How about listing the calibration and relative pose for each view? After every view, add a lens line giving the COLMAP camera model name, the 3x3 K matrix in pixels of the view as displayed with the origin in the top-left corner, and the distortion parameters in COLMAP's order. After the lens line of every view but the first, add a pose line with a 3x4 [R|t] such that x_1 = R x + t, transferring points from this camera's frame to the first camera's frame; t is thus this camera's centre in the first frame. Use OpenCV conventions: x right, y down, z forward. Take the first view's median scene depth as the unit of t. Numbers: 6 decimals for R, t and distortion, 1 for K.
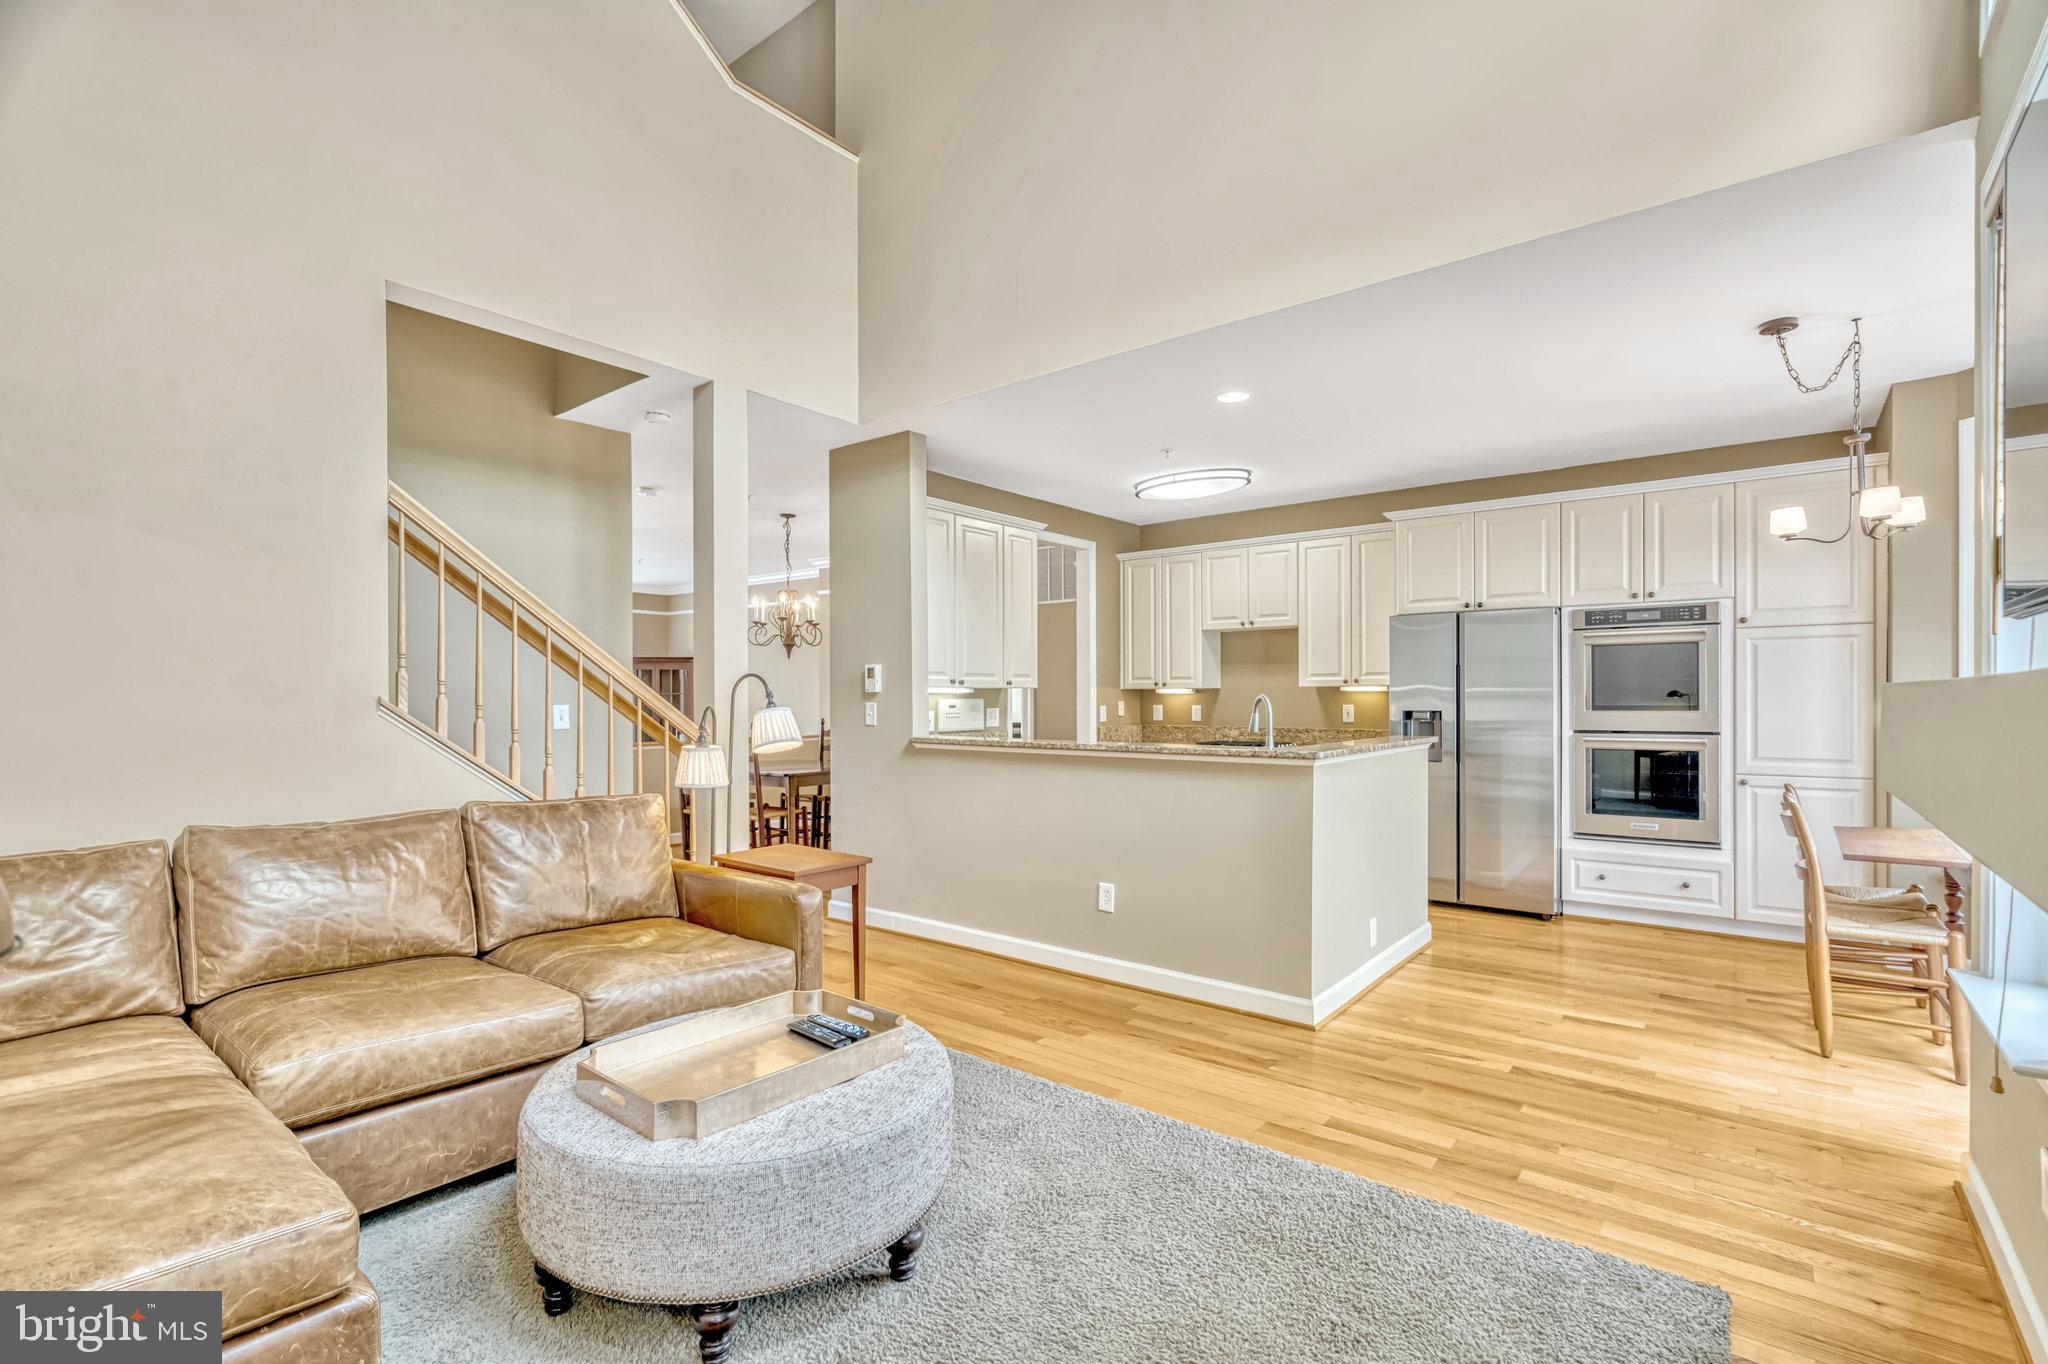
lens RADIAL K [[930.8, 0, 1027.7], [0, 930.8, 697.6], [0, 0, 1]] dist [-0.011097, 0.003690]
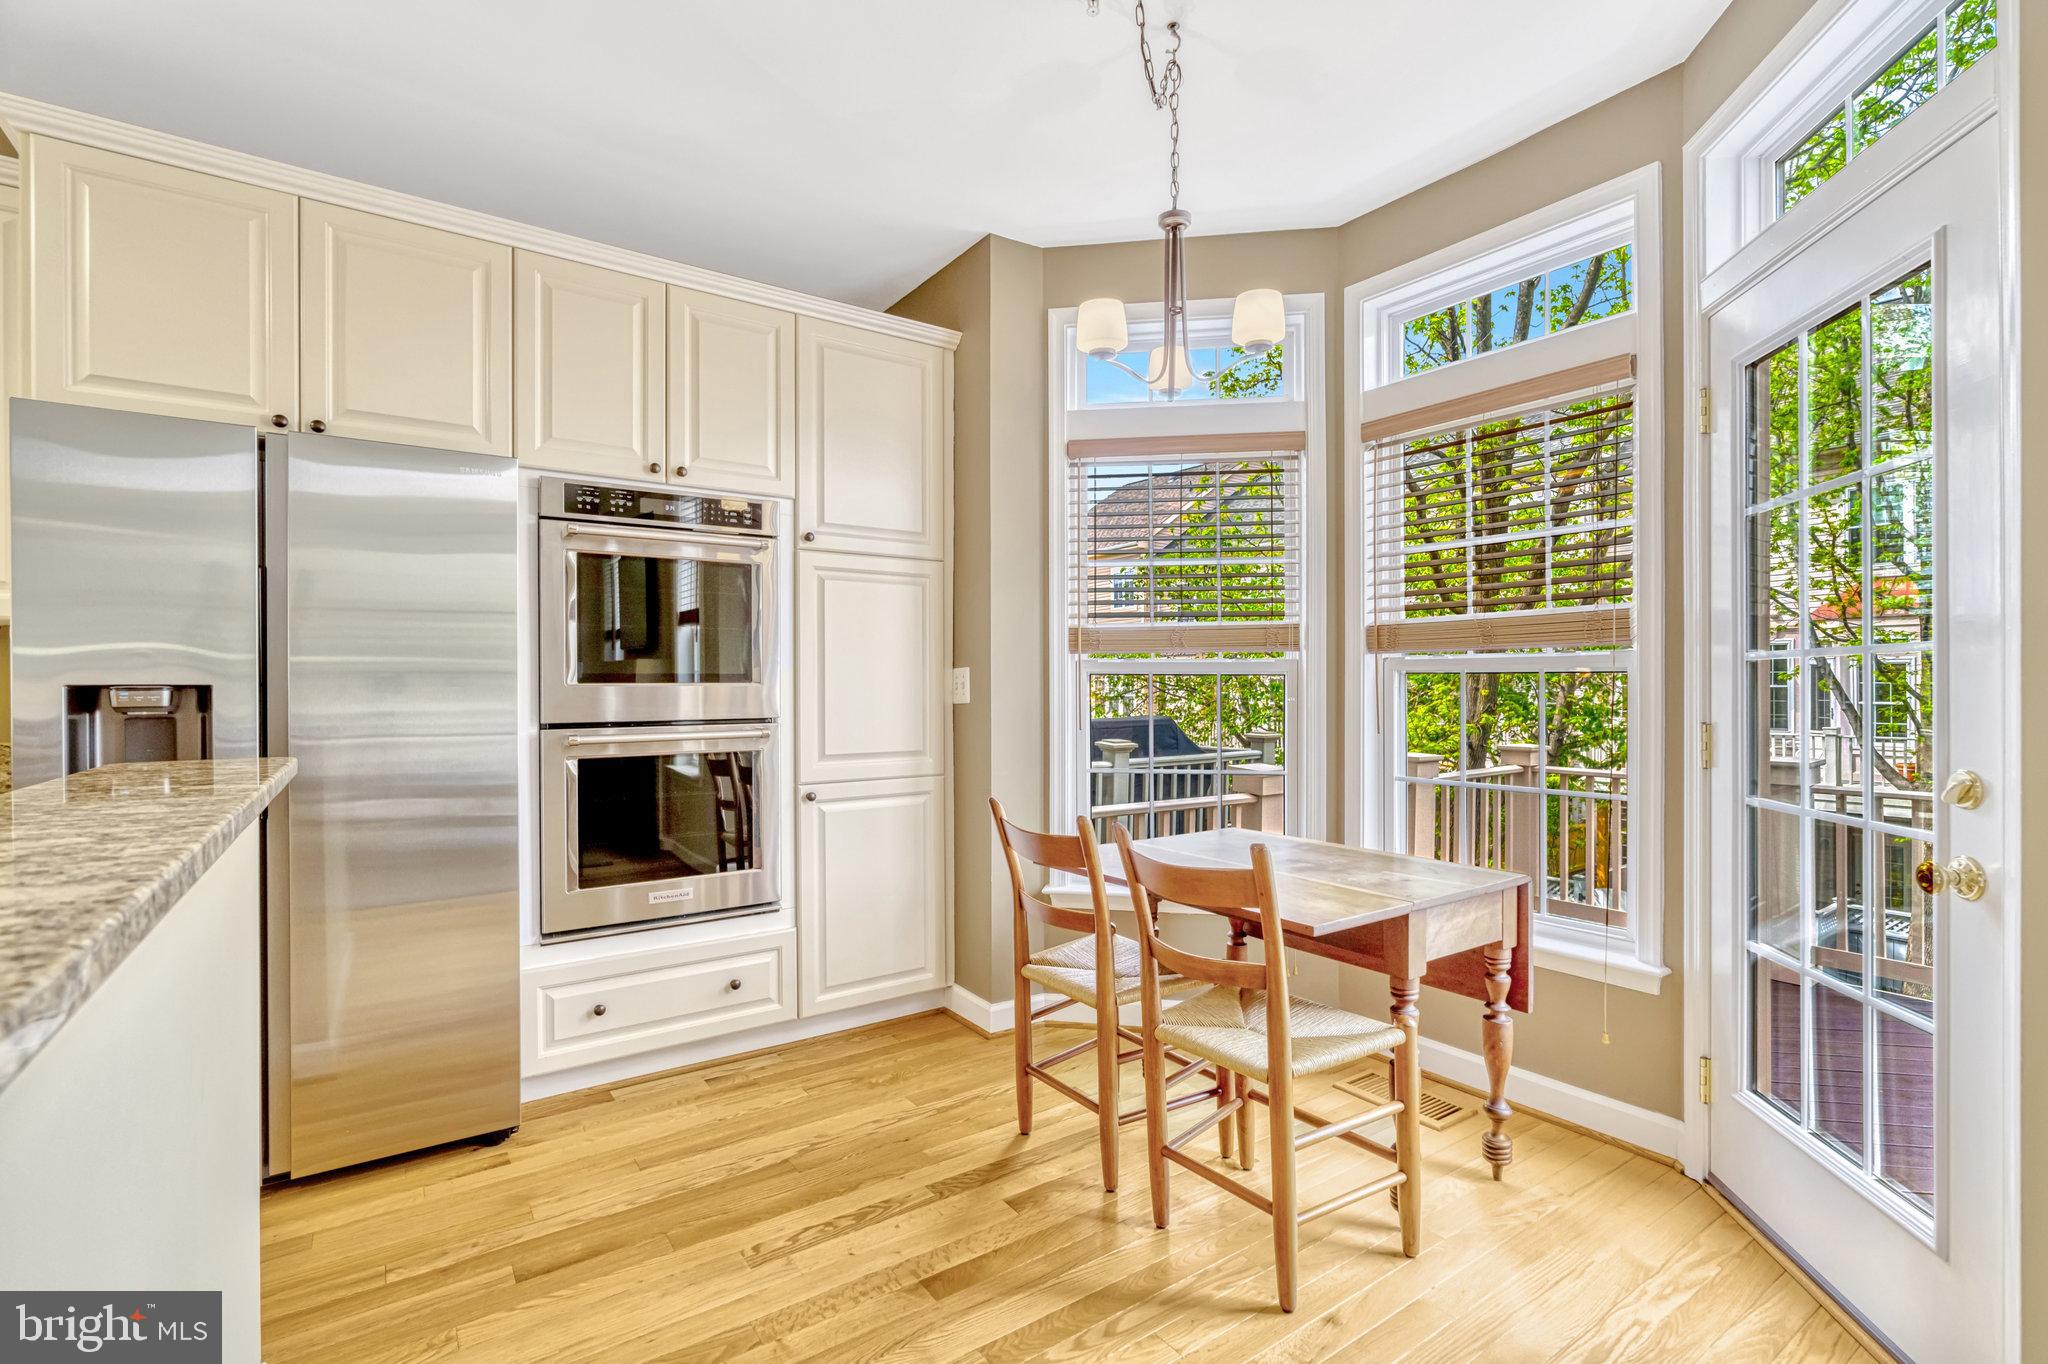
lens RADIAL K [[930.8, 0, 1036.2], [0, 930.8, 691.7], [0, 0, 1]] dist [-0.011097, 0.003690]
pose [[0.270545, -0.003094, 0.962702, 0.202702], [-0.000679, 0.999994, 0.003404, 0.017529], [-0.962707, -0.001574, 0.270541, 0.658239]]
